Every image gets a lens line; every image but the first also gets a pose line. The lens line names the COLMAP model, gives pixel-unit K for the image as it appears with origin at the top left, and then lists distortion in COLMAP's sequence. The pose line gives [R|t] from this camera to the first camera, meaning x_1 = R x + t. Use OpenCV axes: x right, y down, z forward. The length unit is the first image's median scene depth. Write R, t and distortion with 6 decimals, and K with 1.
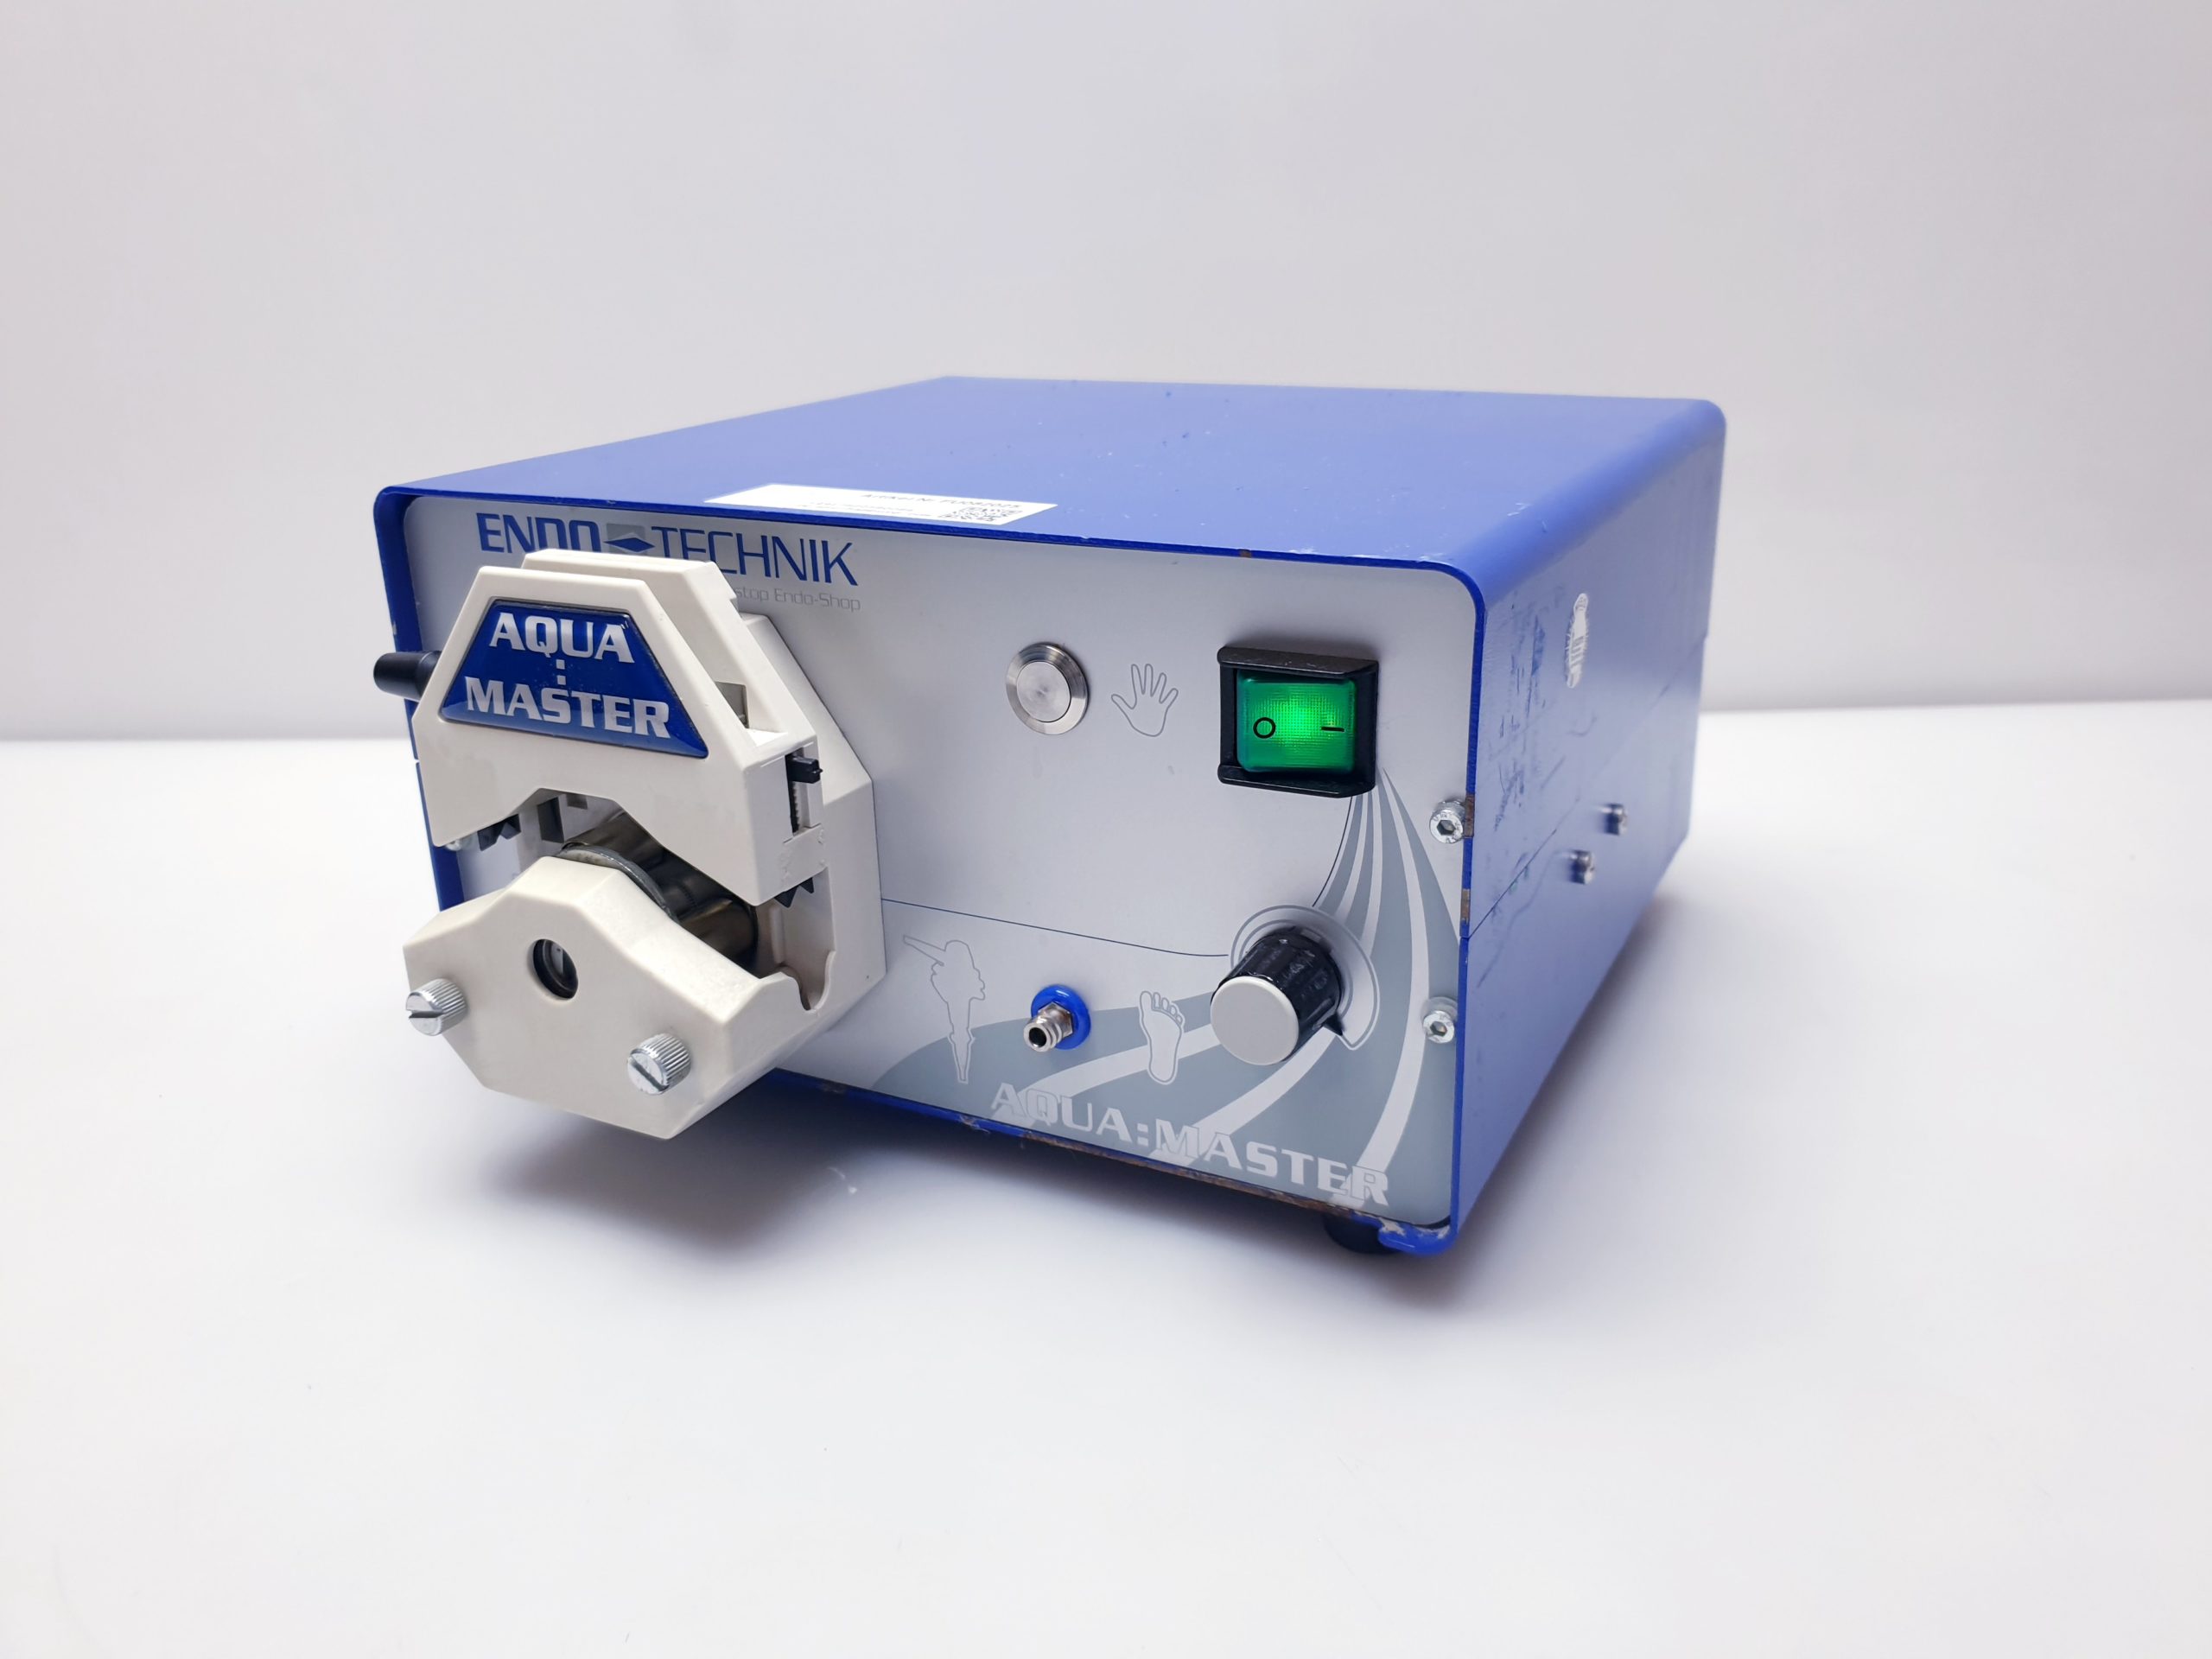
lens RADIAL K [[1763.5, 0, 1101.4], [0, 1763.5, 823.9], [0, 0, 1]] dist [0.155082, -0.523324]
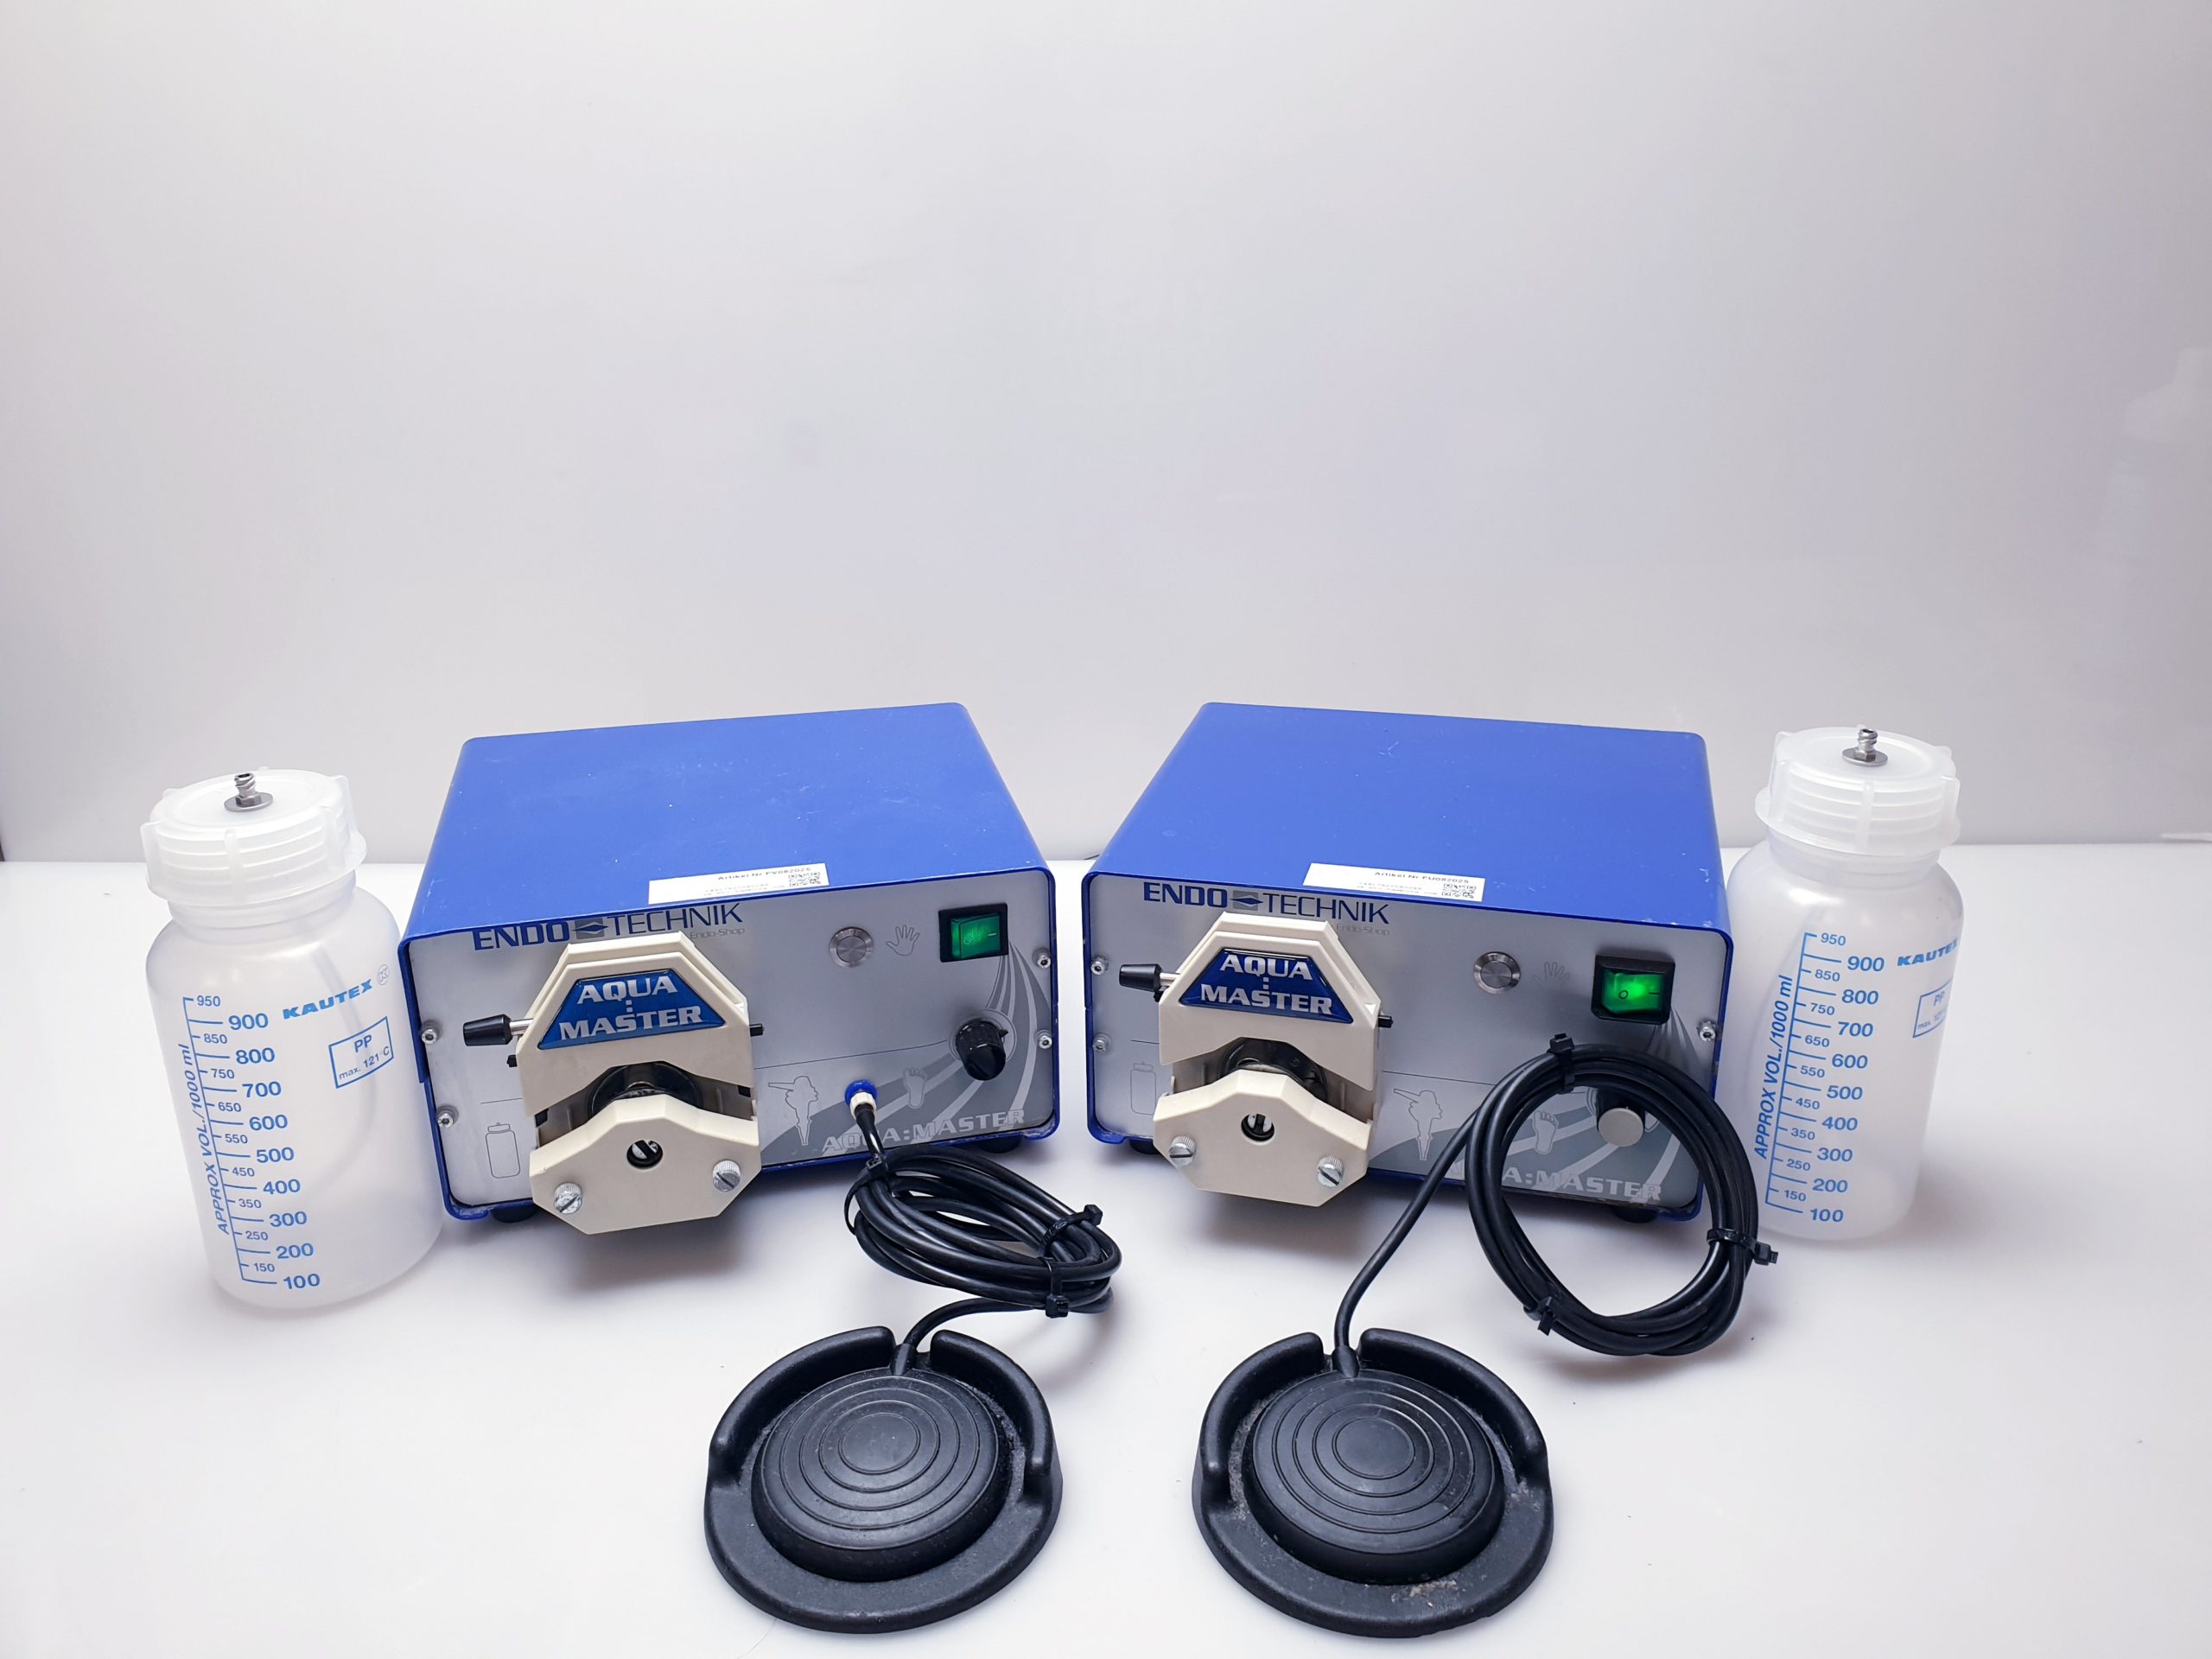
lens RADIAL K [[1678.3, 0, 1106.0], [0, 1678.3, 829.5], [0, 0, 1]] dist [0.050155, -0.046854]
pose [[0.752688, -0.226544, 0.618173, -0.987942], [0.214791, 0.972058, 0.094704, -0.329414], [-0.622355, 0.061495, 0.780316, -0.768757]]
